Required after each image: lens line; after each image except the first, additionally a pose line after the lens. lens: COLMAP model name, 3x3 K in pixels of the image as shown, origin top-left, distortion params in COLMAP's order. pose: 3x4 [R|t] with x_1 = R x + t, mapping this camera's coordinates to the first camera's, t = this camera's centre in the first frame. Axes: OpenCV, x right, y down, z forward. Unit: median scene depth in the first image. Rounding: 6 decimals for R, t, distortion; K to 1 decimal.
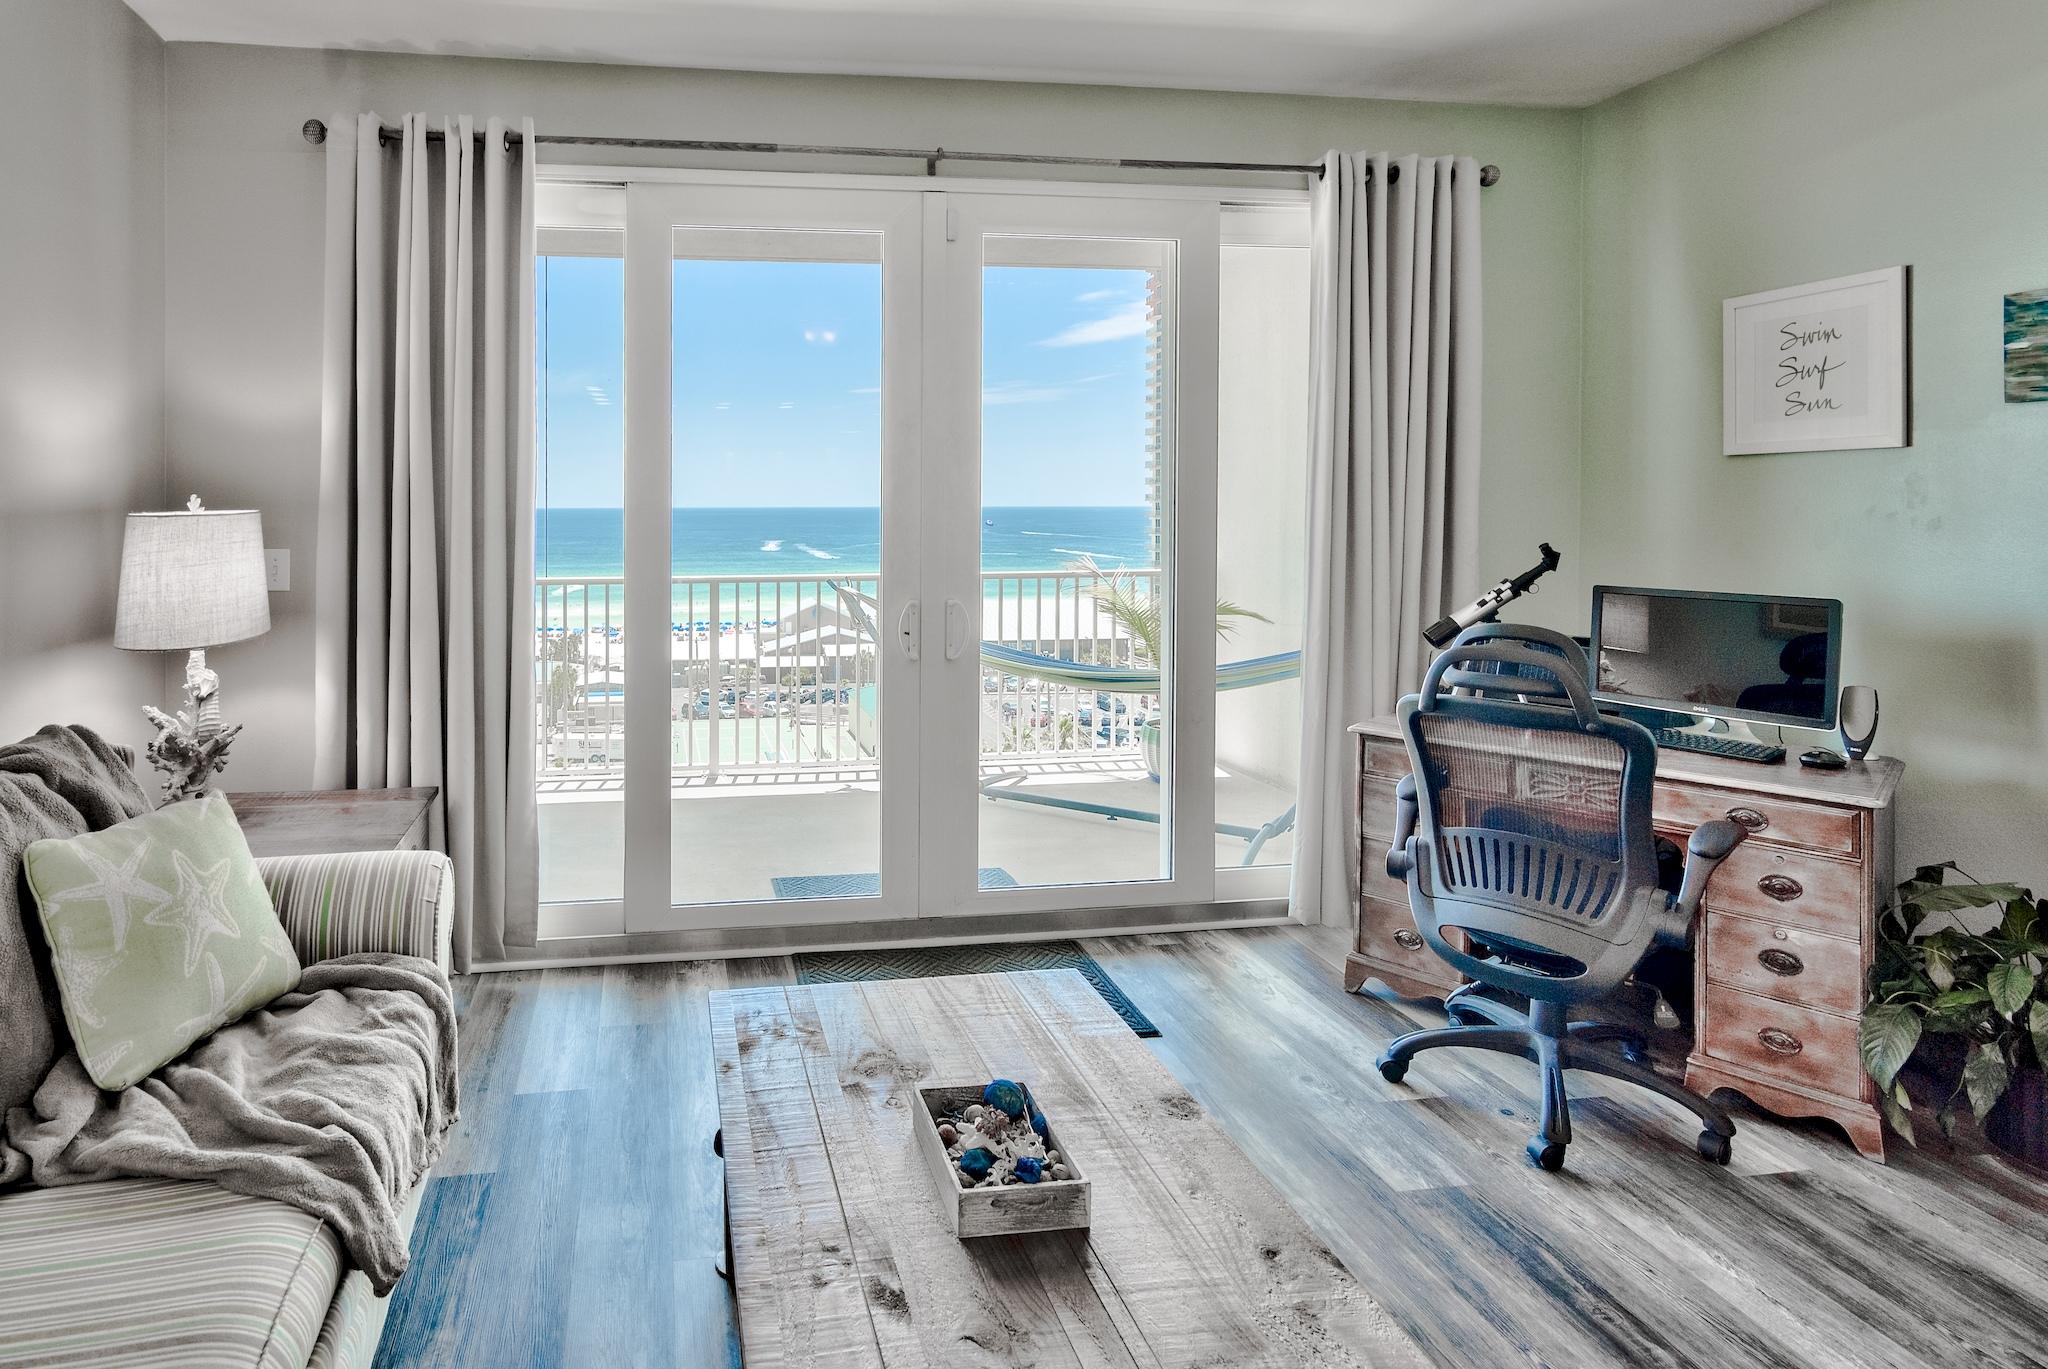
lens RADIAL K [[1056.8, 0, 792.2], [0, 1056.8, 506.1], [0, 0, 1]] dist [-0.002450, -0.000897]
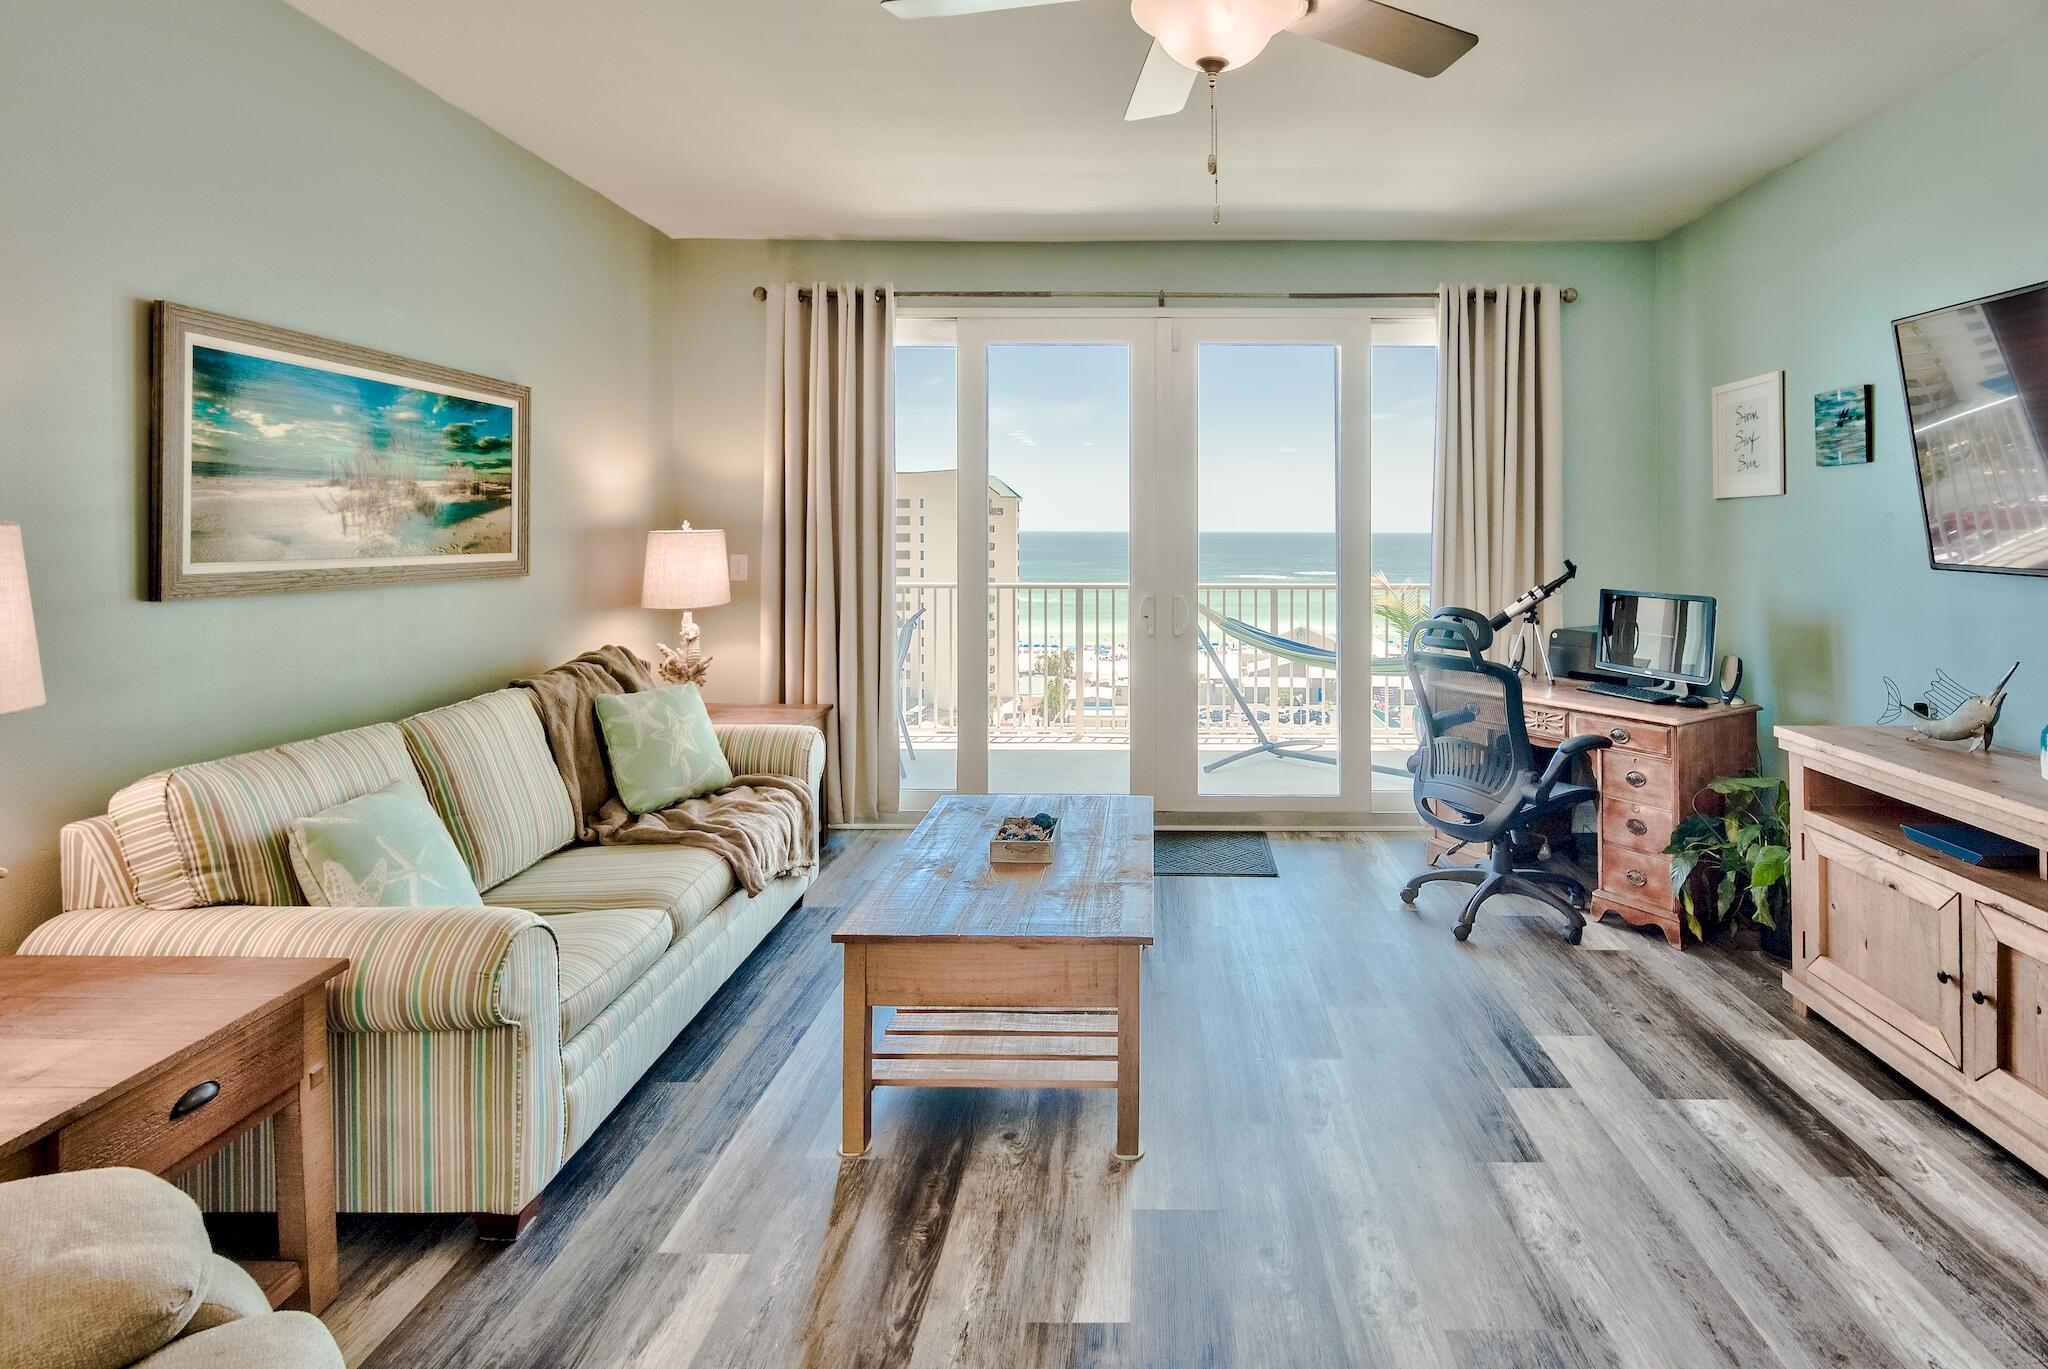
lens RADIAL K [[1031.4, 0, 1151.8], [0, 1031.4, 533.2], [0, 0, 1]] dist [-0.003283, -0.001453]
pose [[0.992773, 0.007494, -0.119774, 0.377642], [-0.007122, 0.999968, 0.003534, -0.001538], [0.119797, -0.002656, 0.992795, -0.556670]]
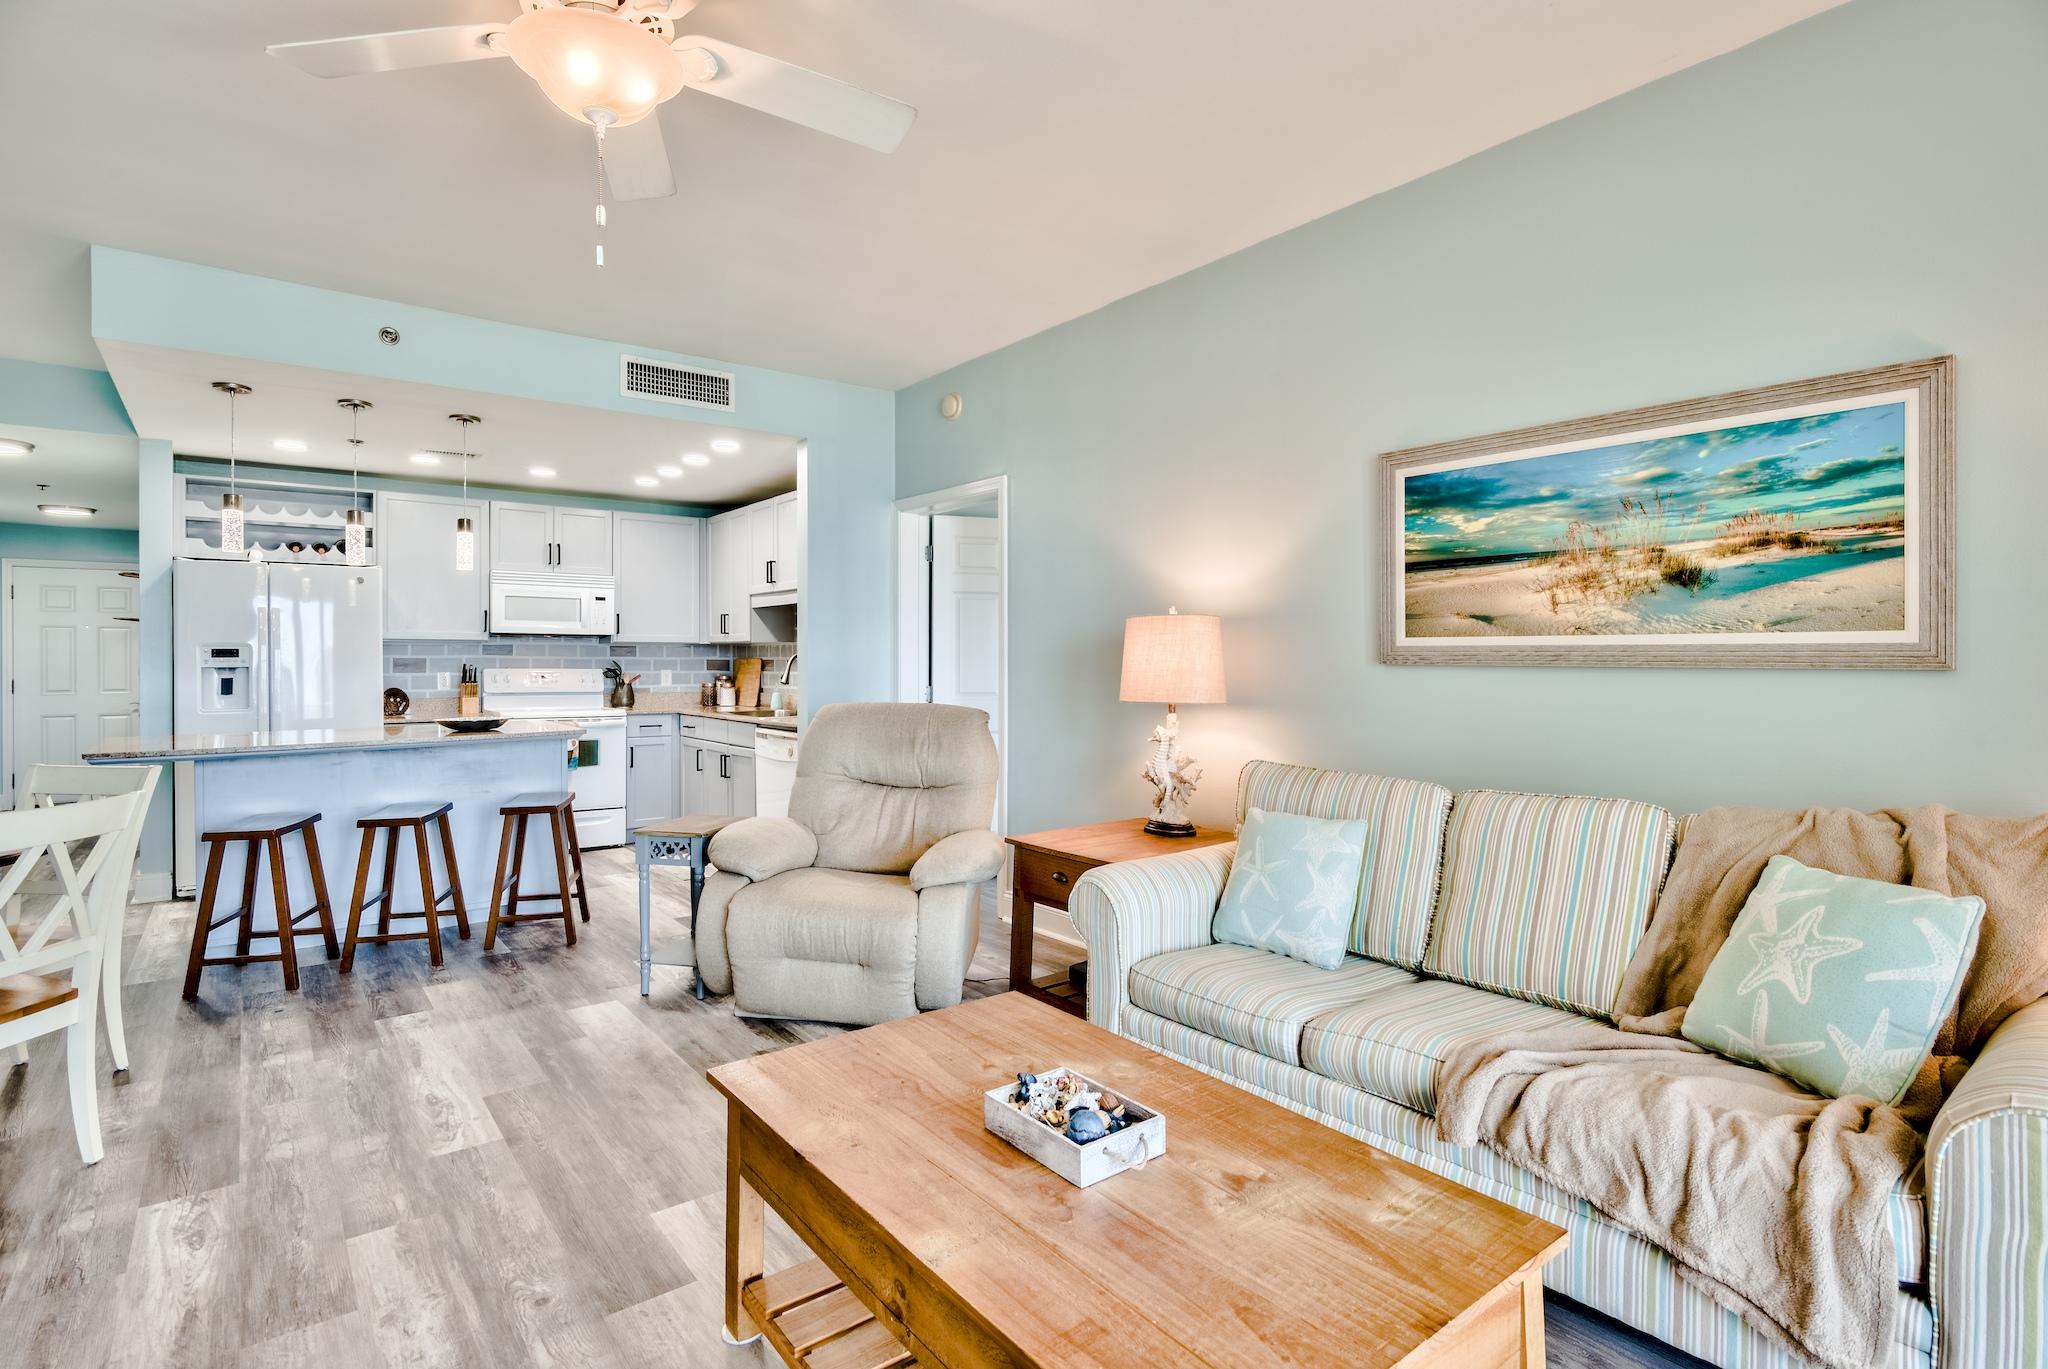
lens RADIAL K [[1009.4, 0, 1001.8], [0, 1009.4, 662.8], [0, 0, 1]] dist [-0.001262, -0.000271]
pose [[-0.868661, 0.005406, -0.495377, 0.449726], [0.002264, 0.999973, 0.006943, 0.055440], [0.495401, 0.004909, -0.868650, 1.080305]]
